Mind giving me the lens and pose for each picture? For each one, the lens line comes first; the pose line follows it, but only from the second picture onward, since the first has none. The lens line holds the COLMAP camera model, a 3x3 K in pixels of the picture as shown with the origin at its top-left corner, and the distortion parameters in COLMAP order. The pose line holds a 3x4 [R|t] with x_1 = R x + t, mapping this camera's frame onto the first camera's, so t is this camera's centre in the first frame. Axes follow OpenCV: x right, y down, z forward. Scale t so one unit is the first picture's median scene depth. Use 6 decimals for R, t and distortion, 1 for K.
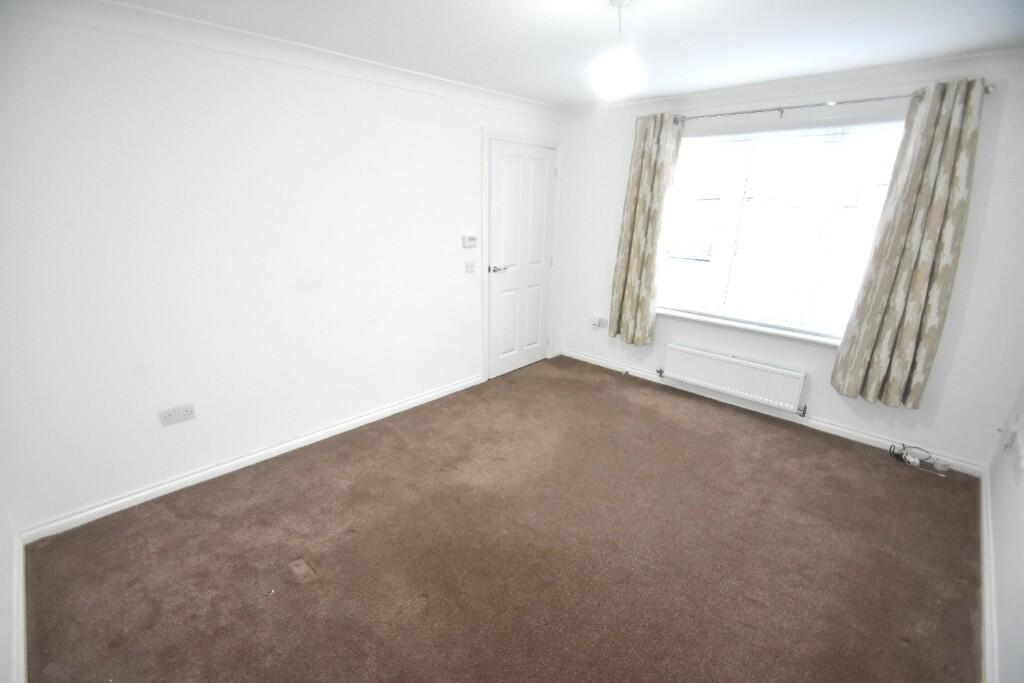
lens RADIAL K [[446.7, 0, 497.5], [0, 446.7, 353.2], [0, 0, 1]] dist [0.001350, -0.010598]
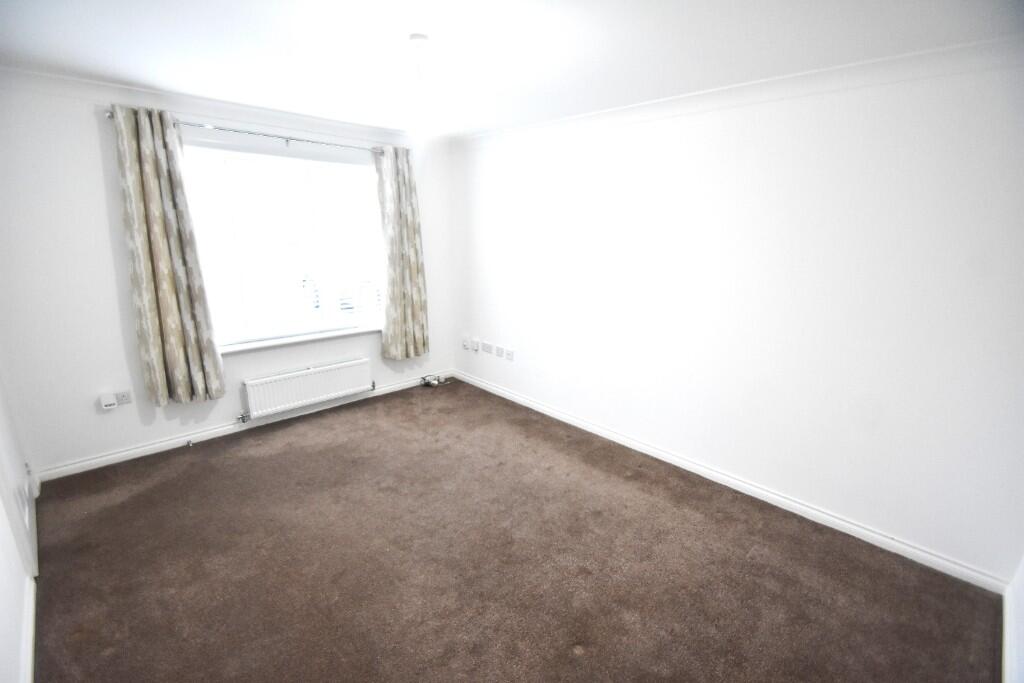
lens RADIAL K [[446.7, 0, 497.5], [0, 446.7, 353.2], [0, 0, 1]] dist [0.001350, -0.010598]
pose [[0.027517, -0.279959, 0.959618, -0.505444], [0.297078, 0.918898, 0.259560, -0.182302], [-0.954456, 0.277939, 0.108455, 0.497362]]
